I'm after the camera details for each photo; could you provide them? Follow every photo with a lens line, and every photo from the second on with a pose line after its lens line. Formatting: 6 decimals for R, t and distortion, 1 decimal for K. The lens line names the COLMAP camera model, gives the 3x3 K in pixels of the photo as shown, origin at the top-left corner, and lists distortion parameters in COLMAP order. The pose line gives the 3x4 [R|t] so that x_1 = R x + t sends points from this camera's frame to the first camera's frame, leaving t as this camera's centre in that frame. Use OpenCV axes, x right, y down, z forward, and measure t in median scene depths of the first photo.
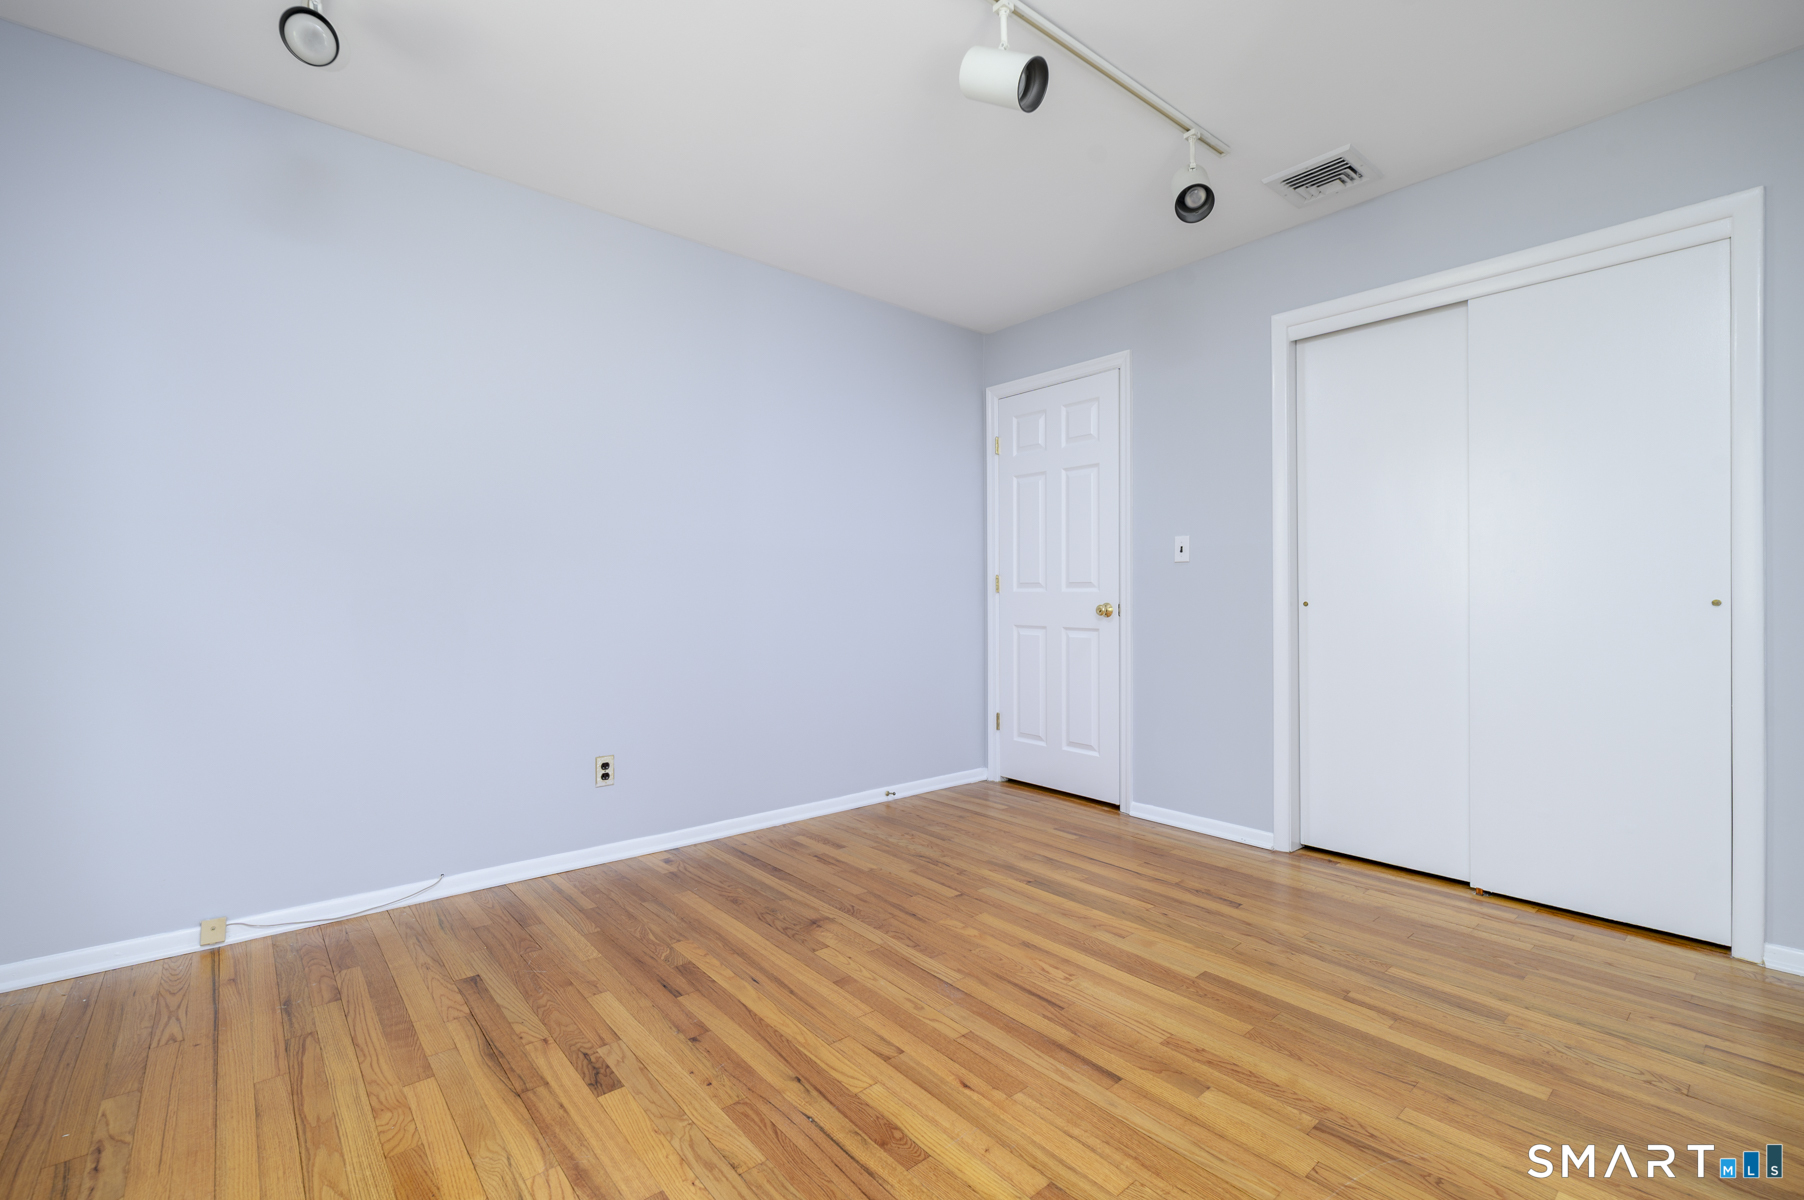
lens RADIAL K [[791.7, 0, 903.7], [0, 791.7, 594.4], [0, 0, 1]] dist [0.003096, 0.000482]
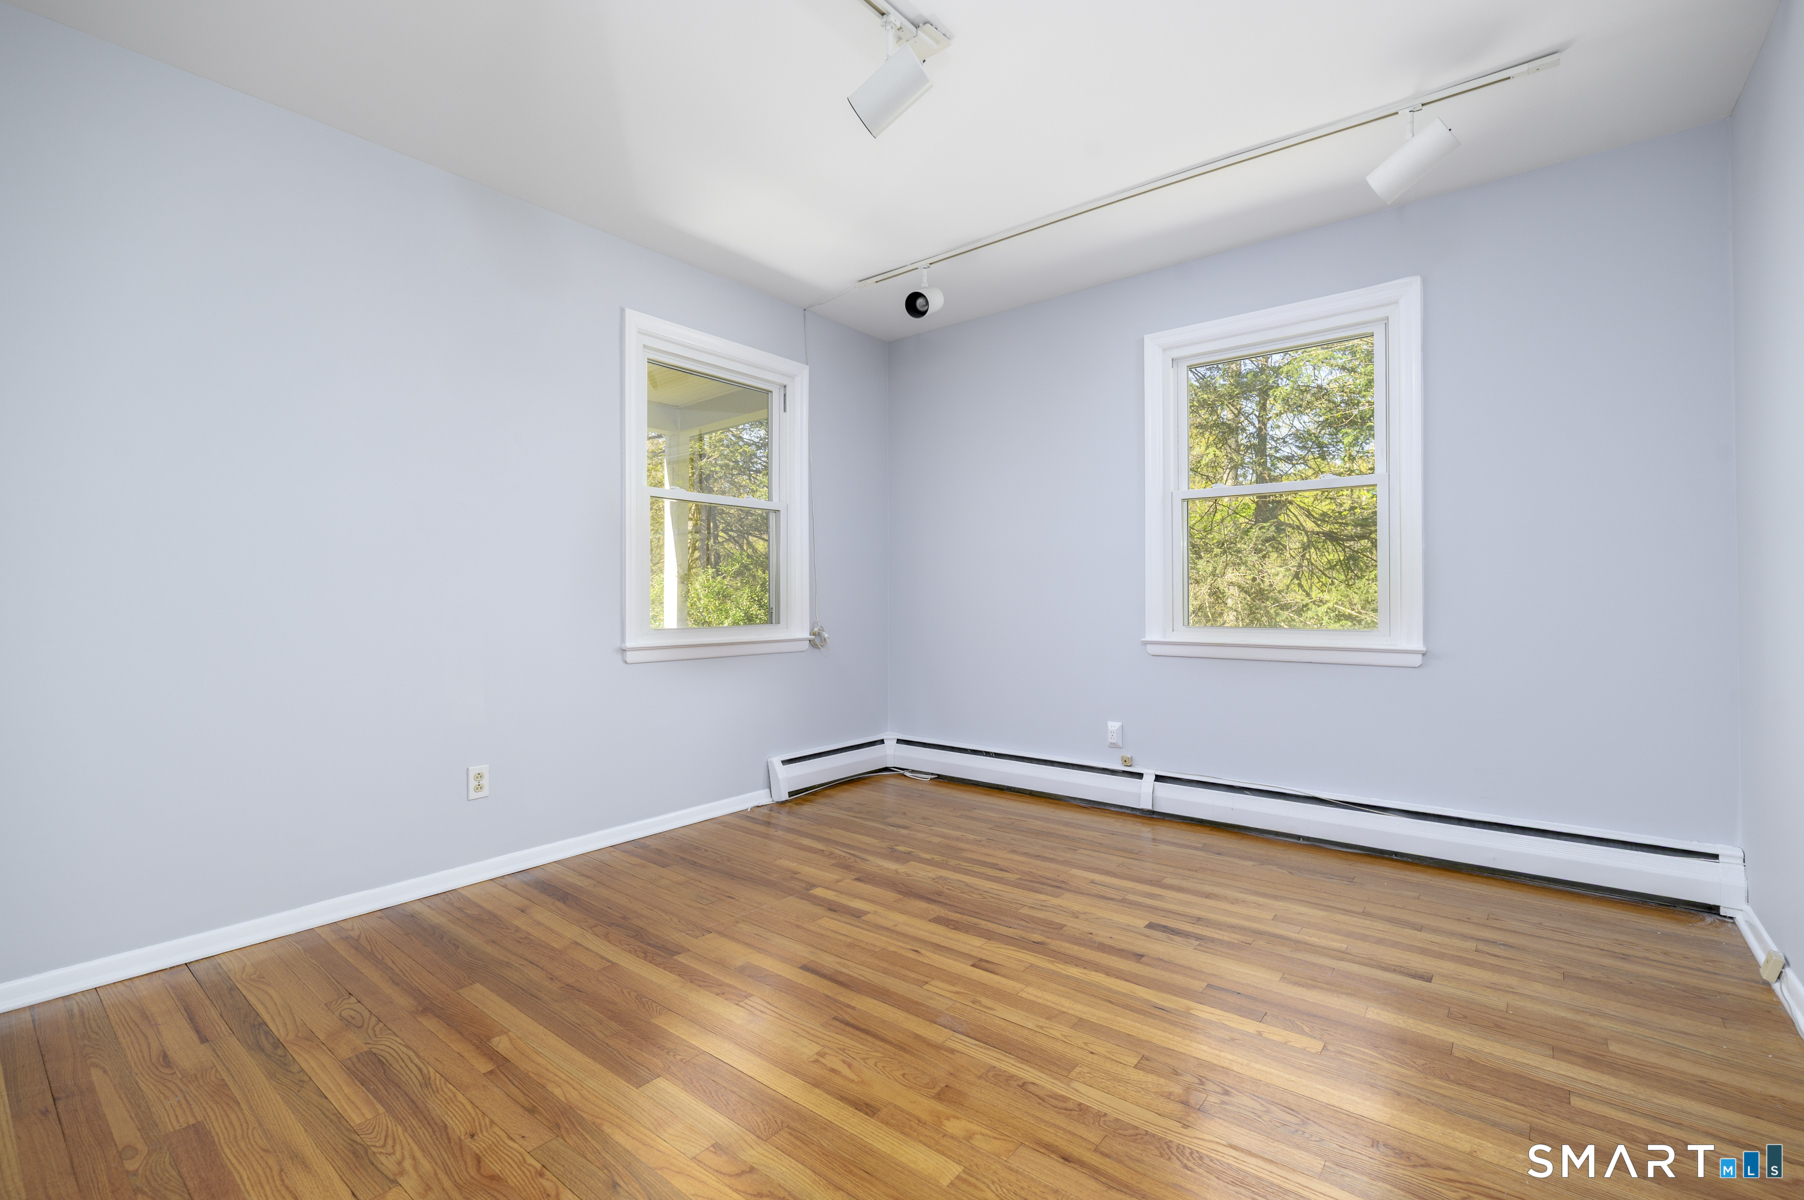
lens RADIAL K [[791.7, 0, 896.8], [0, 791.7, 596.1], [0, 0, 1]] dist [0.003096, 0.000482]
pose [[-0.983936, 0.003894, -0.178478, 0.304065], [0.003613, 0.999992, 0.001896, 0.002602], [0.178483, 0.001220, -0.983942, 2.020750]]
